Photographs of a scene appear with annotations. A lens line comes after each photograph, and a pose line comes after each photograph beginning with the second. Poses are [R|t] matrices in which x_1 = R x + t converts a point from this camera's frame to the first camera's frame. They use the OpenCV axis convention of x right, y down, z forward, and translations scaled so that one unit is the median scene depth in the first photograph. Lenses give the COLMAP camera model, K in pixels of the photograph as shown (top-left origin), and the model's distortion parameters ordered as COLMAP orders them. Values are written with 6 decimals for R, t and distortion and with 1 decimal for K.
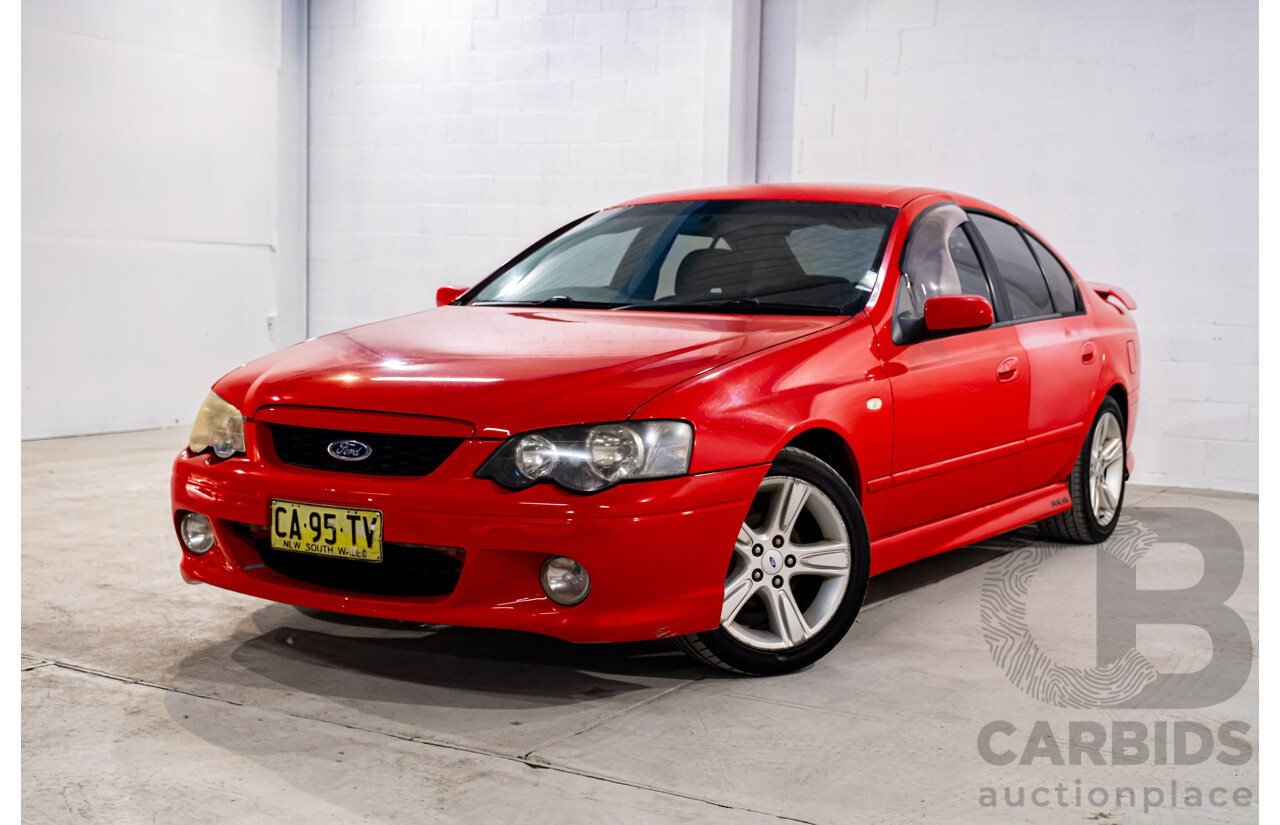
lens RADIAL K [[1721.3, 0, 701.0], [0, 1721.3, 412.8], [0, 0, 1]] dist [-0.008886, 0.011934]
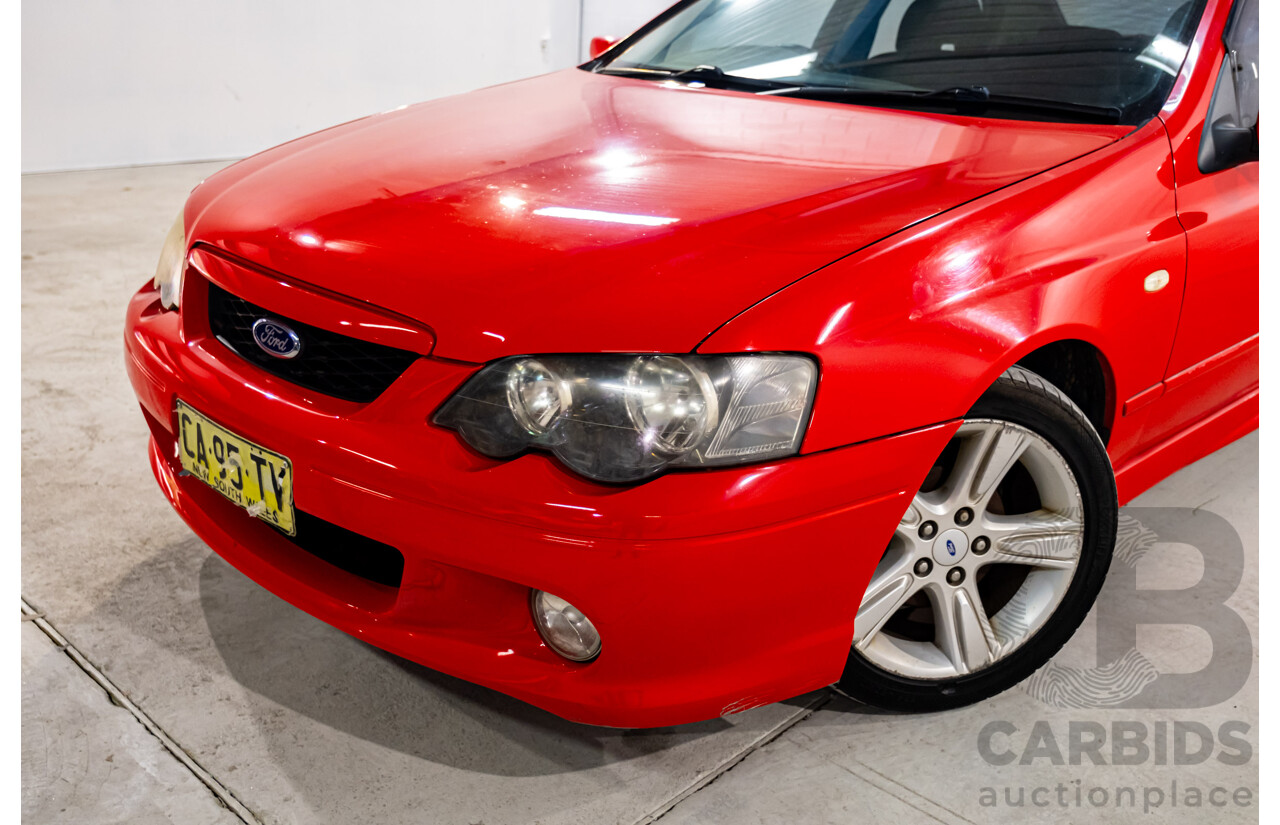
lens RADIAL K [[1211.9, 0, 637.5], [0, 1211.9, 435.5], [0, 0, 1]] dist [-0.021429, -0.008835]
pose [[0.966593, 0.111341, -0.230869, 0.030380], [-0.044160, 0.959596, 0.277896, -0.073268], [0.252482, -0.258417, 0.932456, 0.610460]]
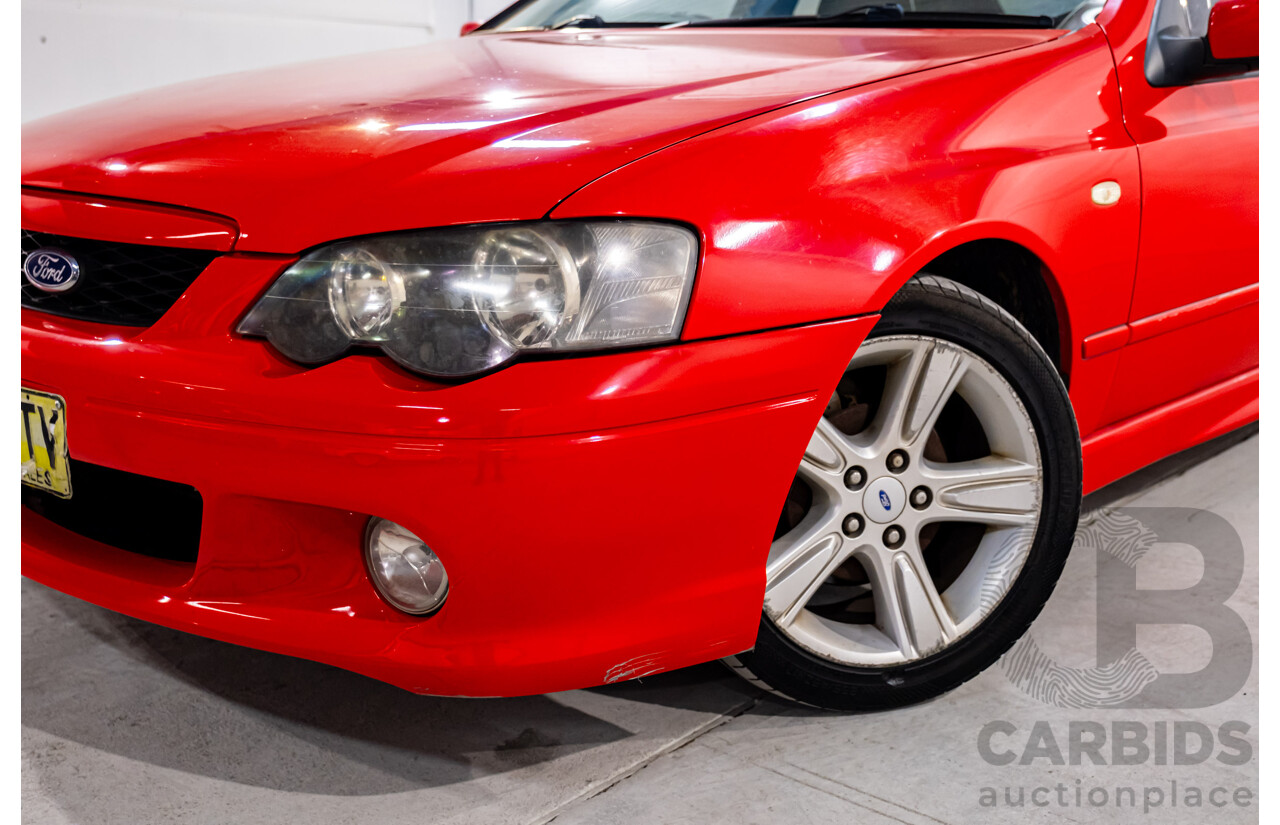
lens RADIAL K [[1432.6, 0, 641.4], [0, 1432.6, 435.0], [0, 0, 1]] dist [0.002706, -0.022779]
pose [[0.980903, 0.043147, -0.189653, 0.053851], [-0.012554, 0.987096, 0.159637, -0.000265], [0.194093, -0.154208, 0.968787, 0.609062]]
